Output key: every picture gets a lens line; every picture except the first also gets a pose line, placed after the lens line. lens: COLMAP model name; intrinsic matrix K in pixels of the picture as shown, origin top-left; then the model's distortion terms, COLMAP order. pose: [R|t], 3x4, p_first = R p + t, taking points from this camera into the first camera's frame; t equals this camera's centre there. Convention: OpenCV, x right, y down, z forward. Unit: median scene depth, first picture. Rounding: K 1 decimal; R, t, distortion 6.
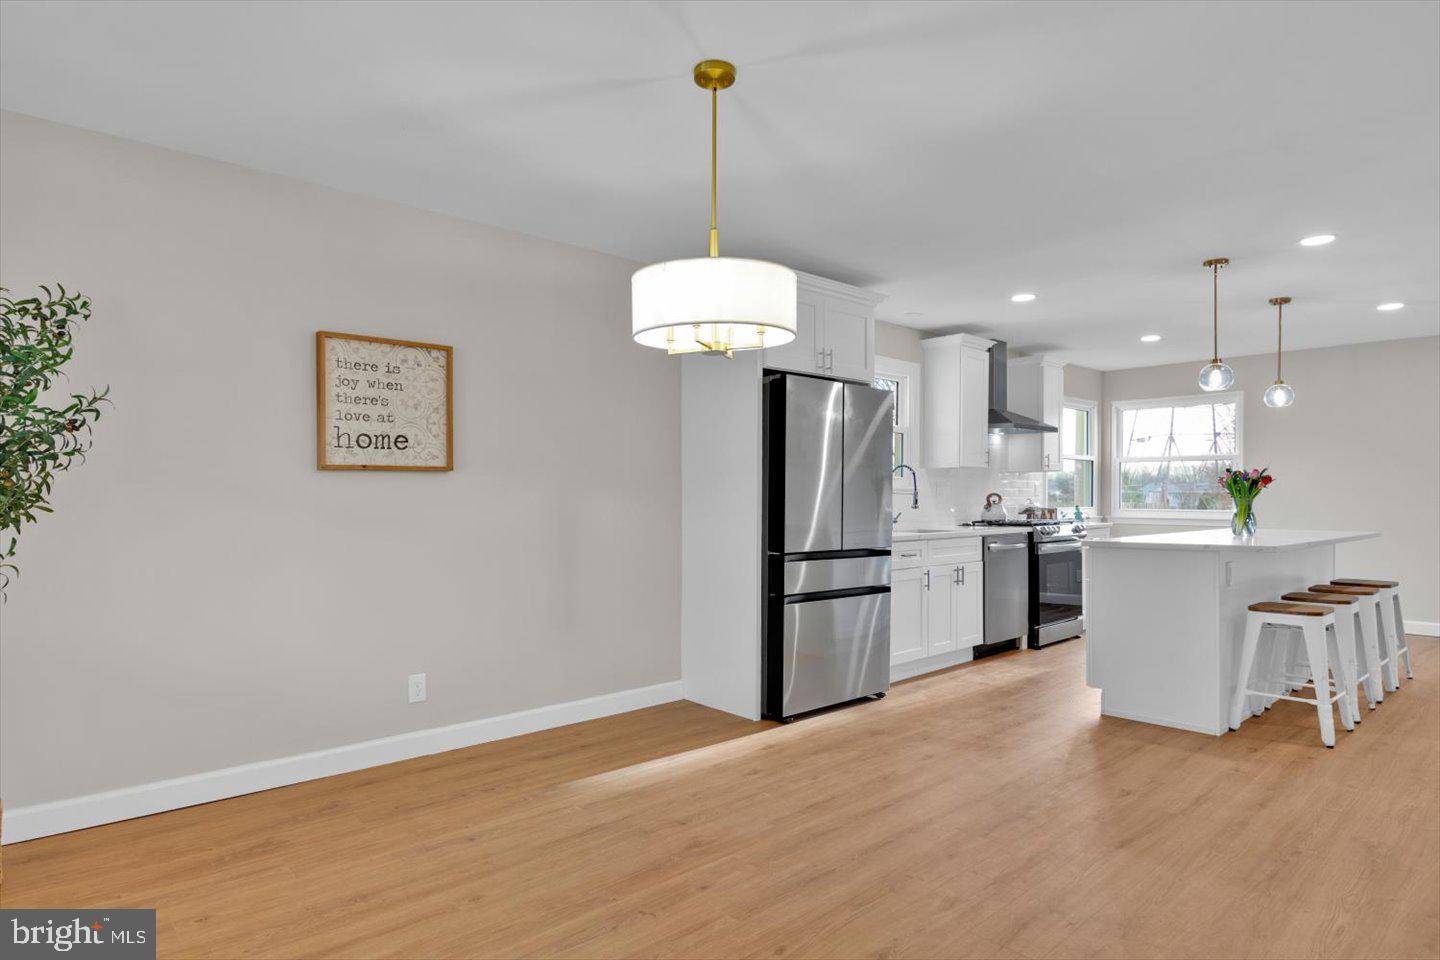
lens RADIAL K [[801.3, 0, 717.8], [0, 801.3, 502.6], [0, 0, 1]] dist [-0.000017, -0.000629]
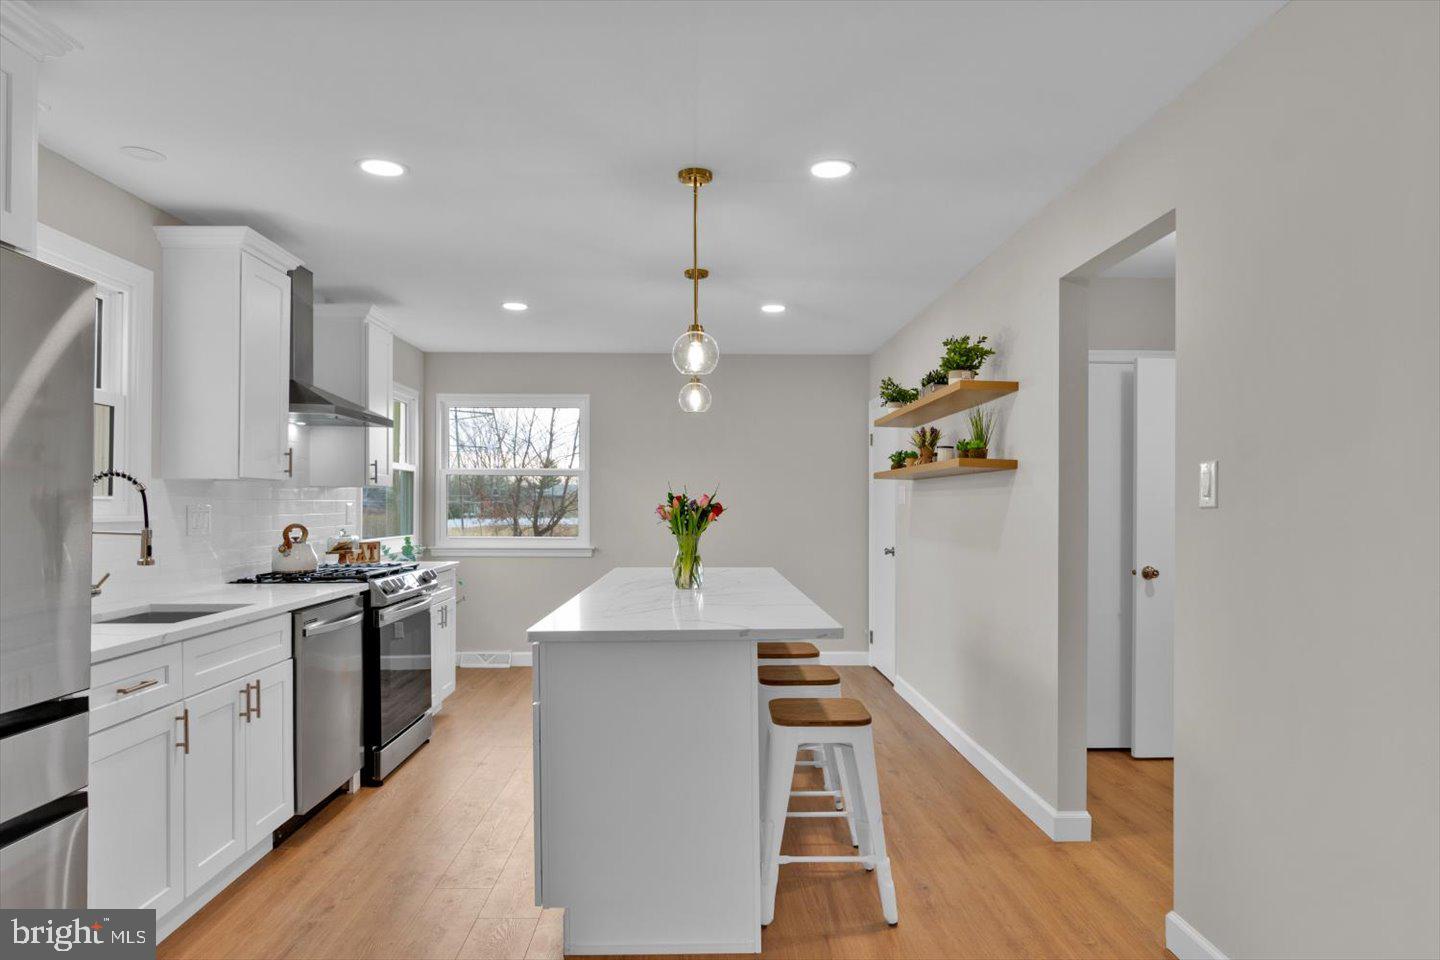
lens RADIAL K [[861.4, 0, 709.1], [0, 861.4, 500.6], [0, 0, 1]] dist [-0.003189, -0.002131]
pose [[0.660420, 0.005497, 0.750877, 0.078640], [0.004286, 0.999929, -0.011090, -0.021735], [-0.750884, 0.010543, 0.660349, 0.385012]]
